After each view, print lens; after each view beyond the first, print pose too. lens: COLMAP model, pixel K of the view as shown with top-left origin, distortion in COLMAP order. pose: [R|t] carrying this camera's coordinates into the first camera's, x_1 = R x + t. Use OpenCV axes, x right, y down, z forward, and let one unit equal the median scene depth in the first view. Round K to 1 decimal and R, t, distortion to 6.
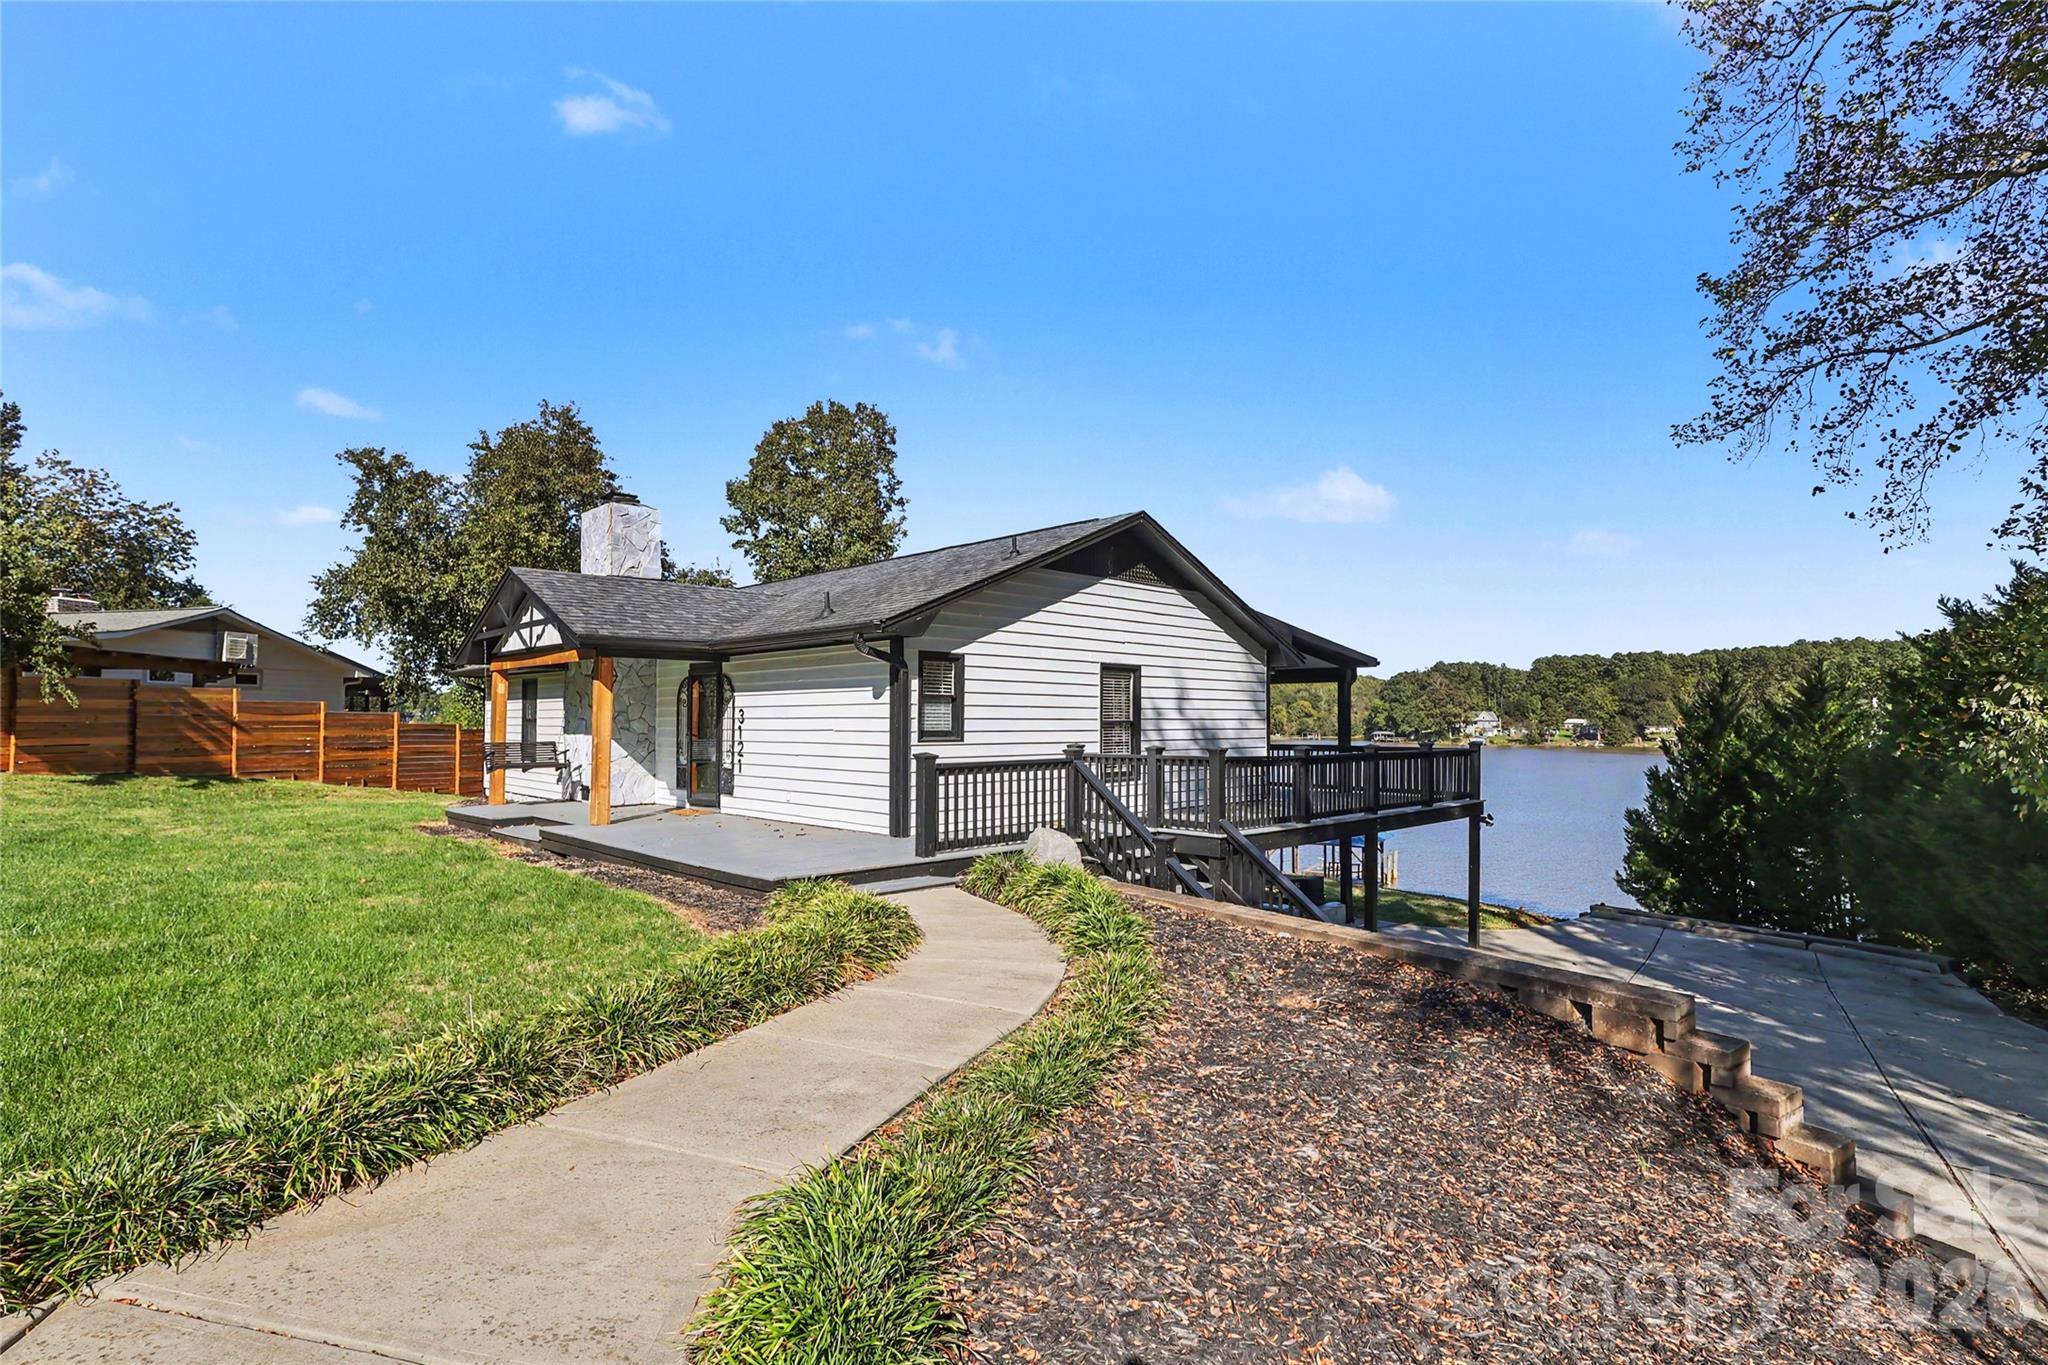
lens RADIAL K [[946.2, 0, 1025.9], [0, 946.2, 689.1], [0, 0, 1]] dist [0.001802, 0.000122]
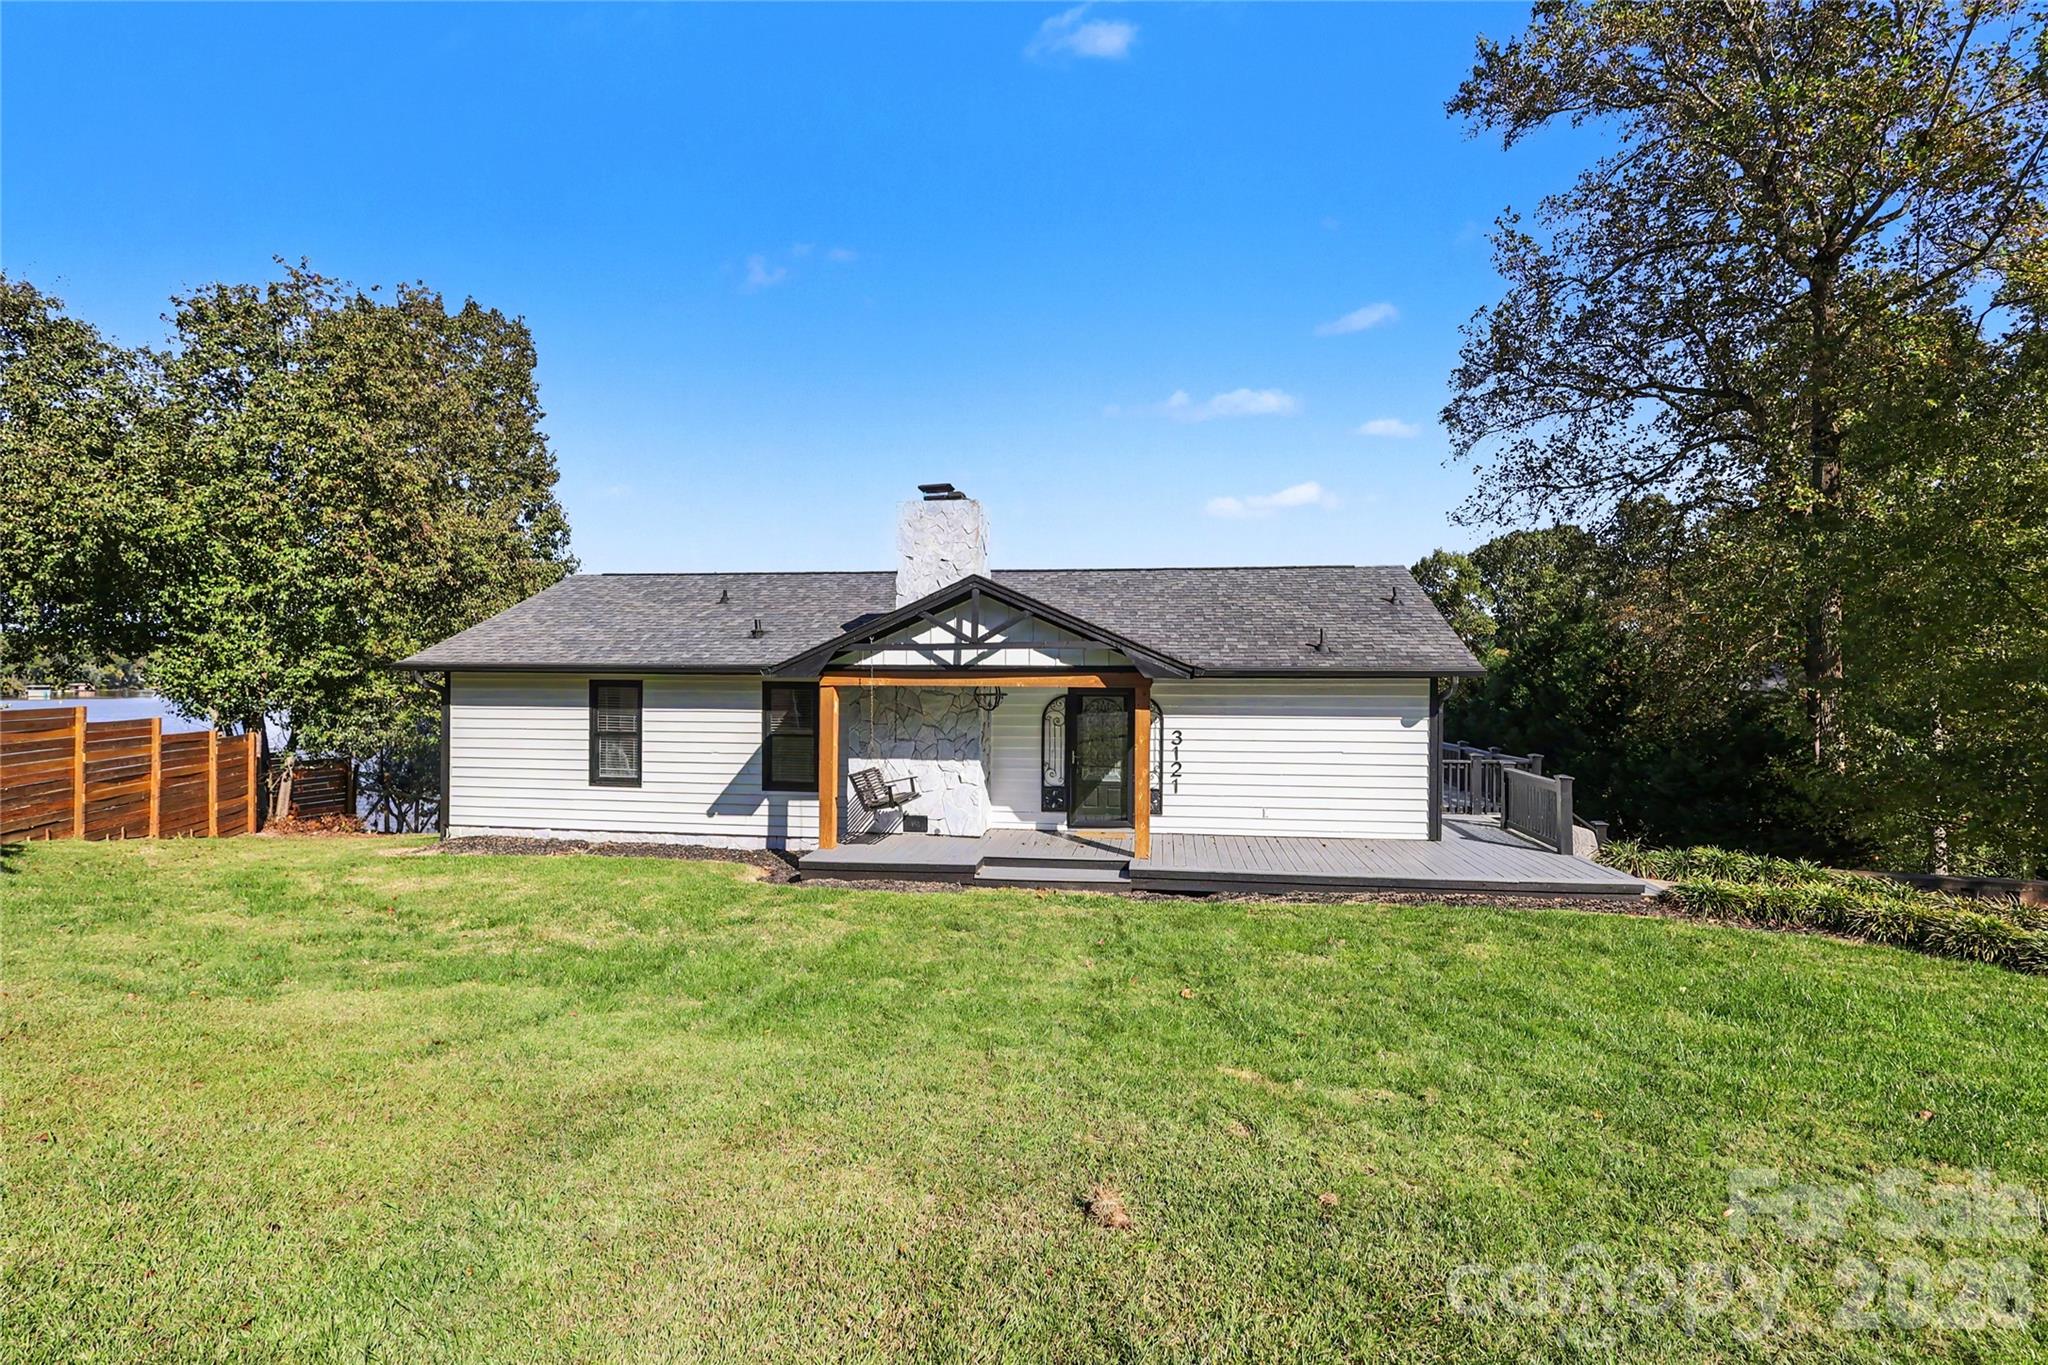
lens RADIAL K [[946.2, 0, 1024.4], [0, 946.2, 680.8], [0, 0, 1]] dist [0.001802, 0.000122]
pose [[0.814551, 0.003972, 0.580078, -0.733715], [-0.022352, 0.999449, 0.024543, -0.038991], [-0.579661, -0.032957, 0.814191, 0.185064]]
